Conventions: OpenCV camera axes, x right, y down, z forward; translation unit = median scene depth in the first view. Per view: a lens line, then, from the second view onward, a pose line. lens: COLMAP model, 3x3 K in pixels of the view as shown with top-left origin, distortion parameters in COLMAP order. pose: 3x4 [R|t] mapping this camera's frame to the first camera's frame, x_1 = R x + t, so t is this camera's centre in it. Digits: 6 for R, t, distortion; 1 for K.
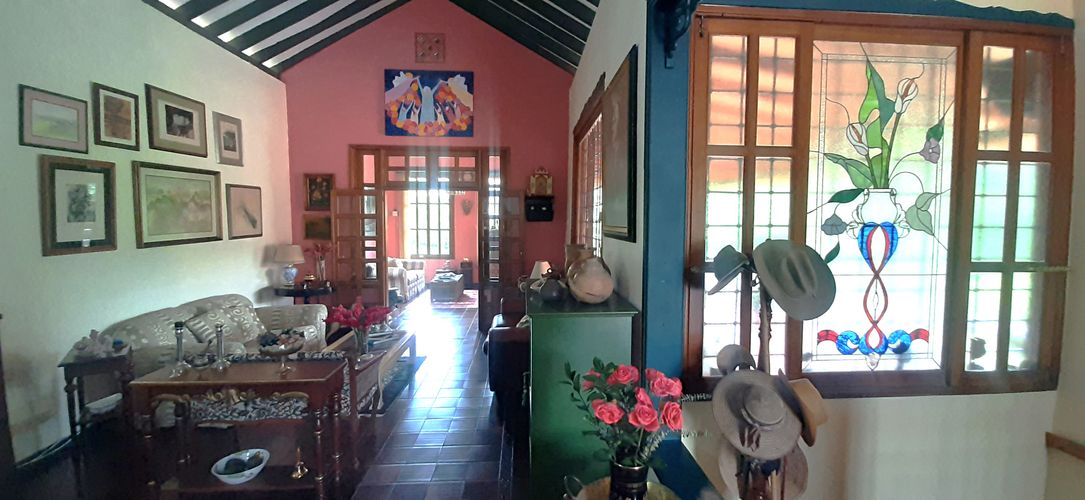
lens RADIAL K [[429.6, 0, 550.7], [0, 429.6, 244.2], [0, 0, 1]] dist [-0.001893, -0.003383]
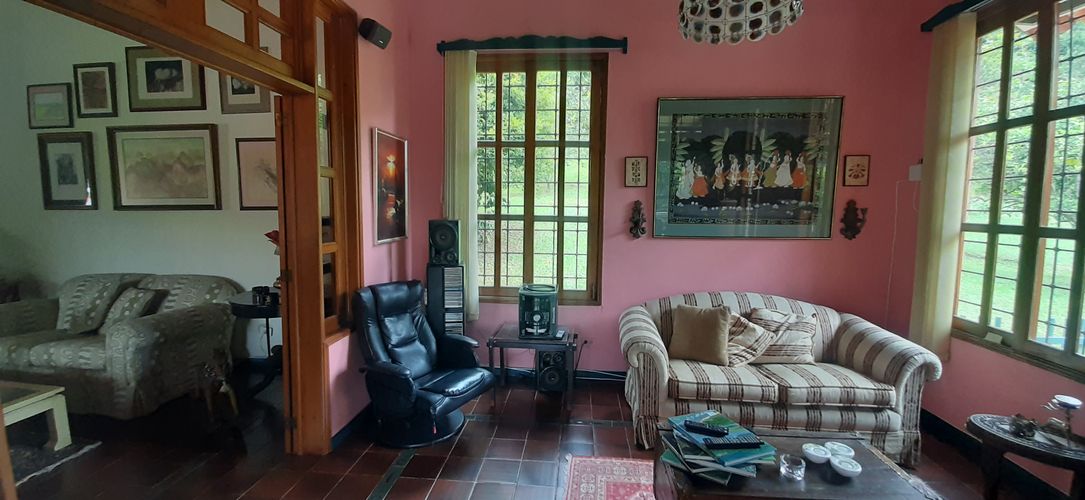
lens RADIAL K [[429.6, 0, 544.6], [0, 429.6, 242.6], [0, 0, 1]] dist [-0.001893, -0.003383]
pose [[-0.153714, 0.081277, -0.984767, -0.072793], [-0.071748, 0.993063, 0.093161, -0.084303], [0.985507, 0.084975, -0.146817, 2.183857]]
